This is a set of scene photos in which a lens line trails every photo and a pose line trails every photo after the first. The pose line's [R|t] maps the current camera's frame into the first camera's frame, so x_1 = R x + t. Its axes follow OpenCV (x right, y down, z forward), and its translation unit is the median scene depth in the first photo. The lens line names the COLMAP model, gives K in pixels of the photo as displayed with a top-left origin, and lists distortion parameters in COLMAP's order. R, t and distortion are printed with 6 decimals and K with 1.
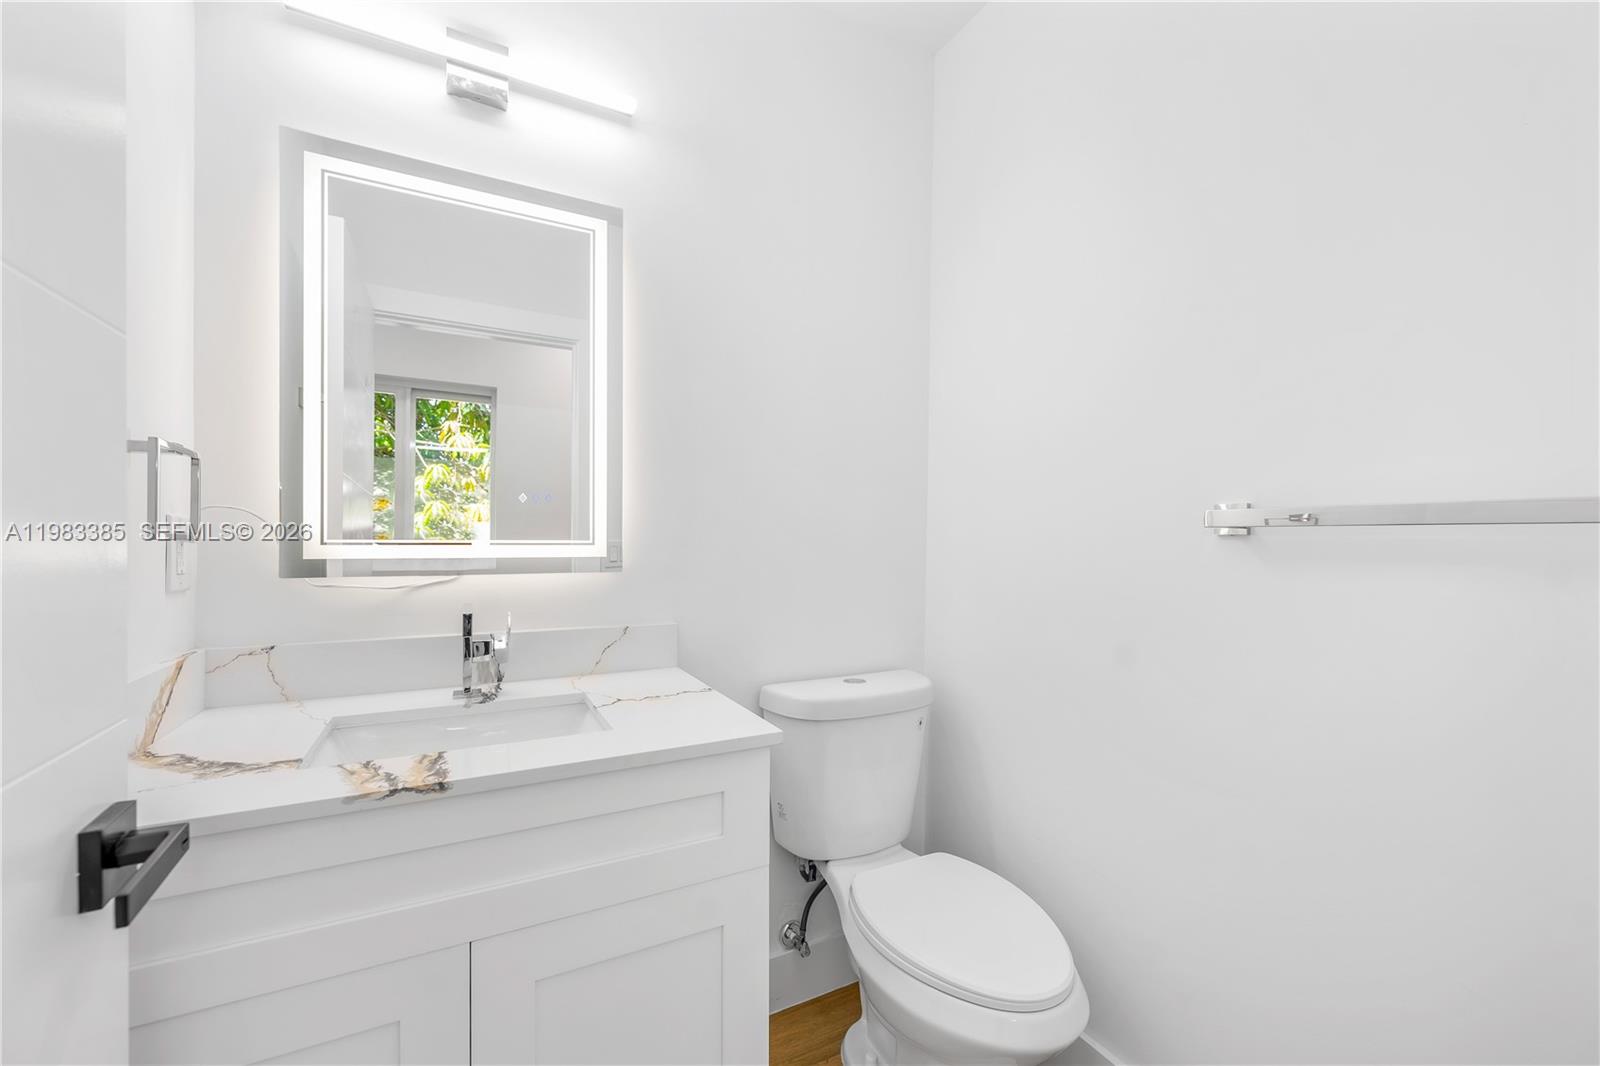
lens RADIAL K [[645.8, 0, 800.0], [0, 645.8, 533.0], [0, 0, 1]] dist [-0.000291, -0.000021]
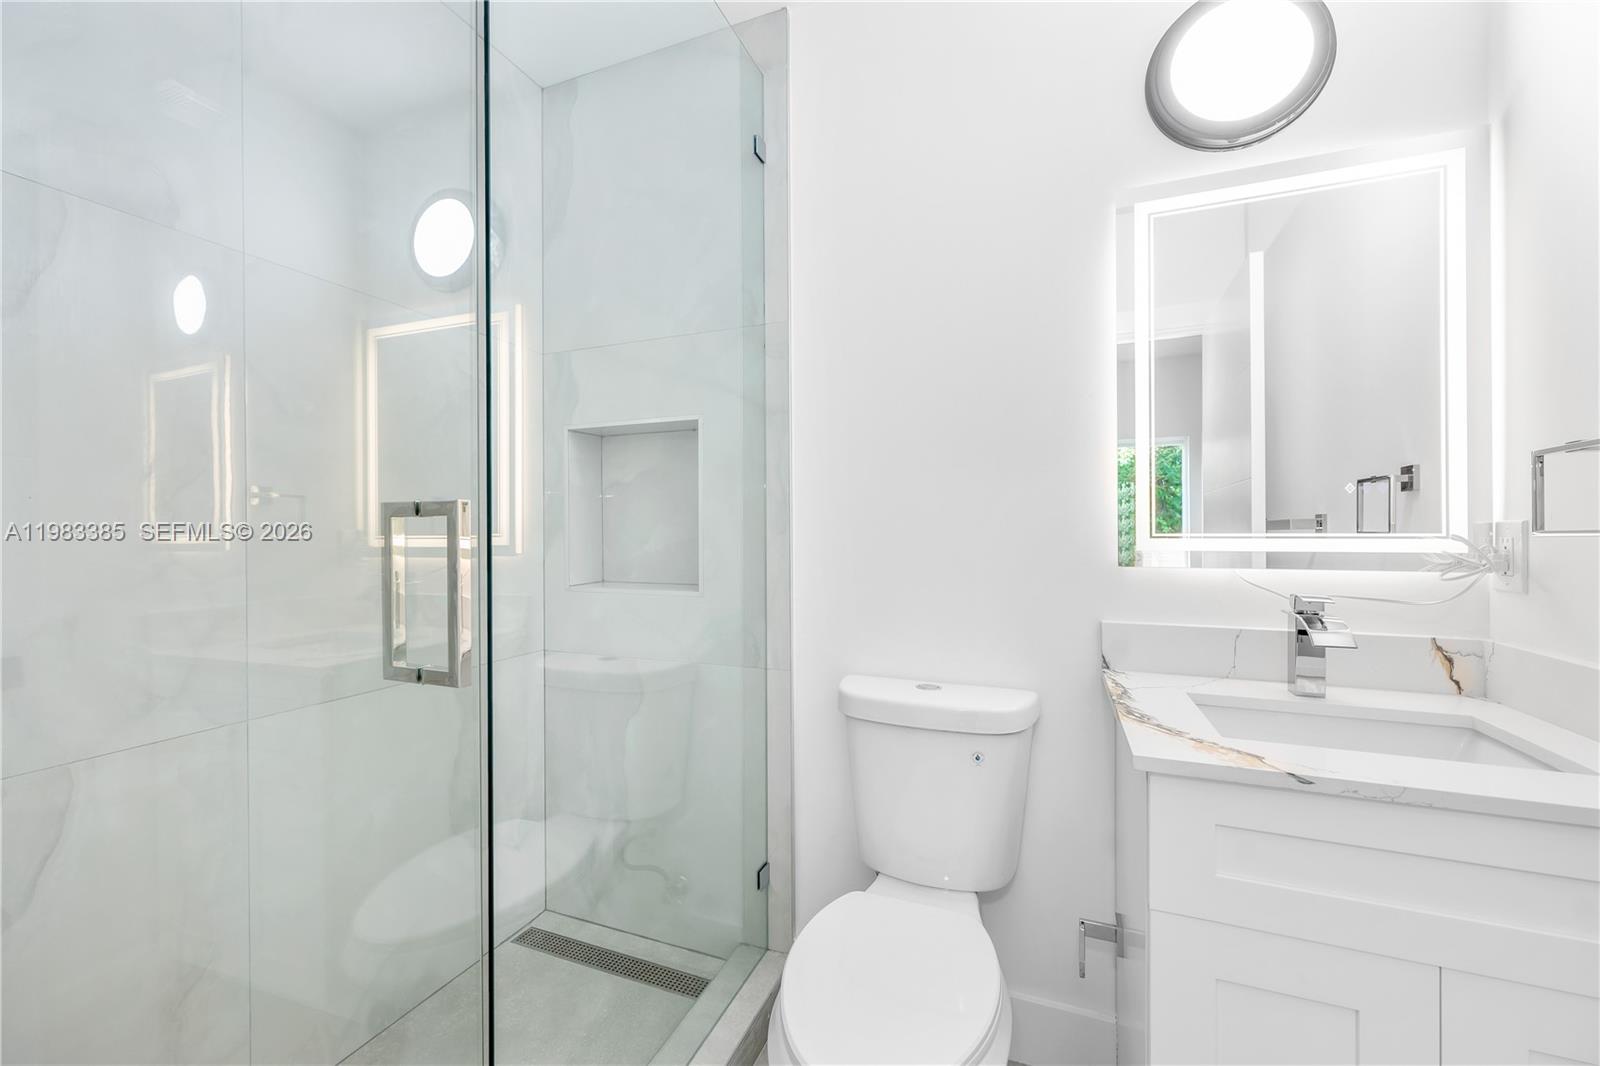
lens RADIAL K [[598.5, 0, 800.0], [0, 598.5, 533.0], [0, 0, 1]] dist [-0.001025, -0.000088]
pose [[0.659255, -0.002206, -0.751916, -0.332042], [0.010043, 0.999932, 0.005871, -0.003103], [0.751852, -0.011422, 0.659233, -0.175039]]
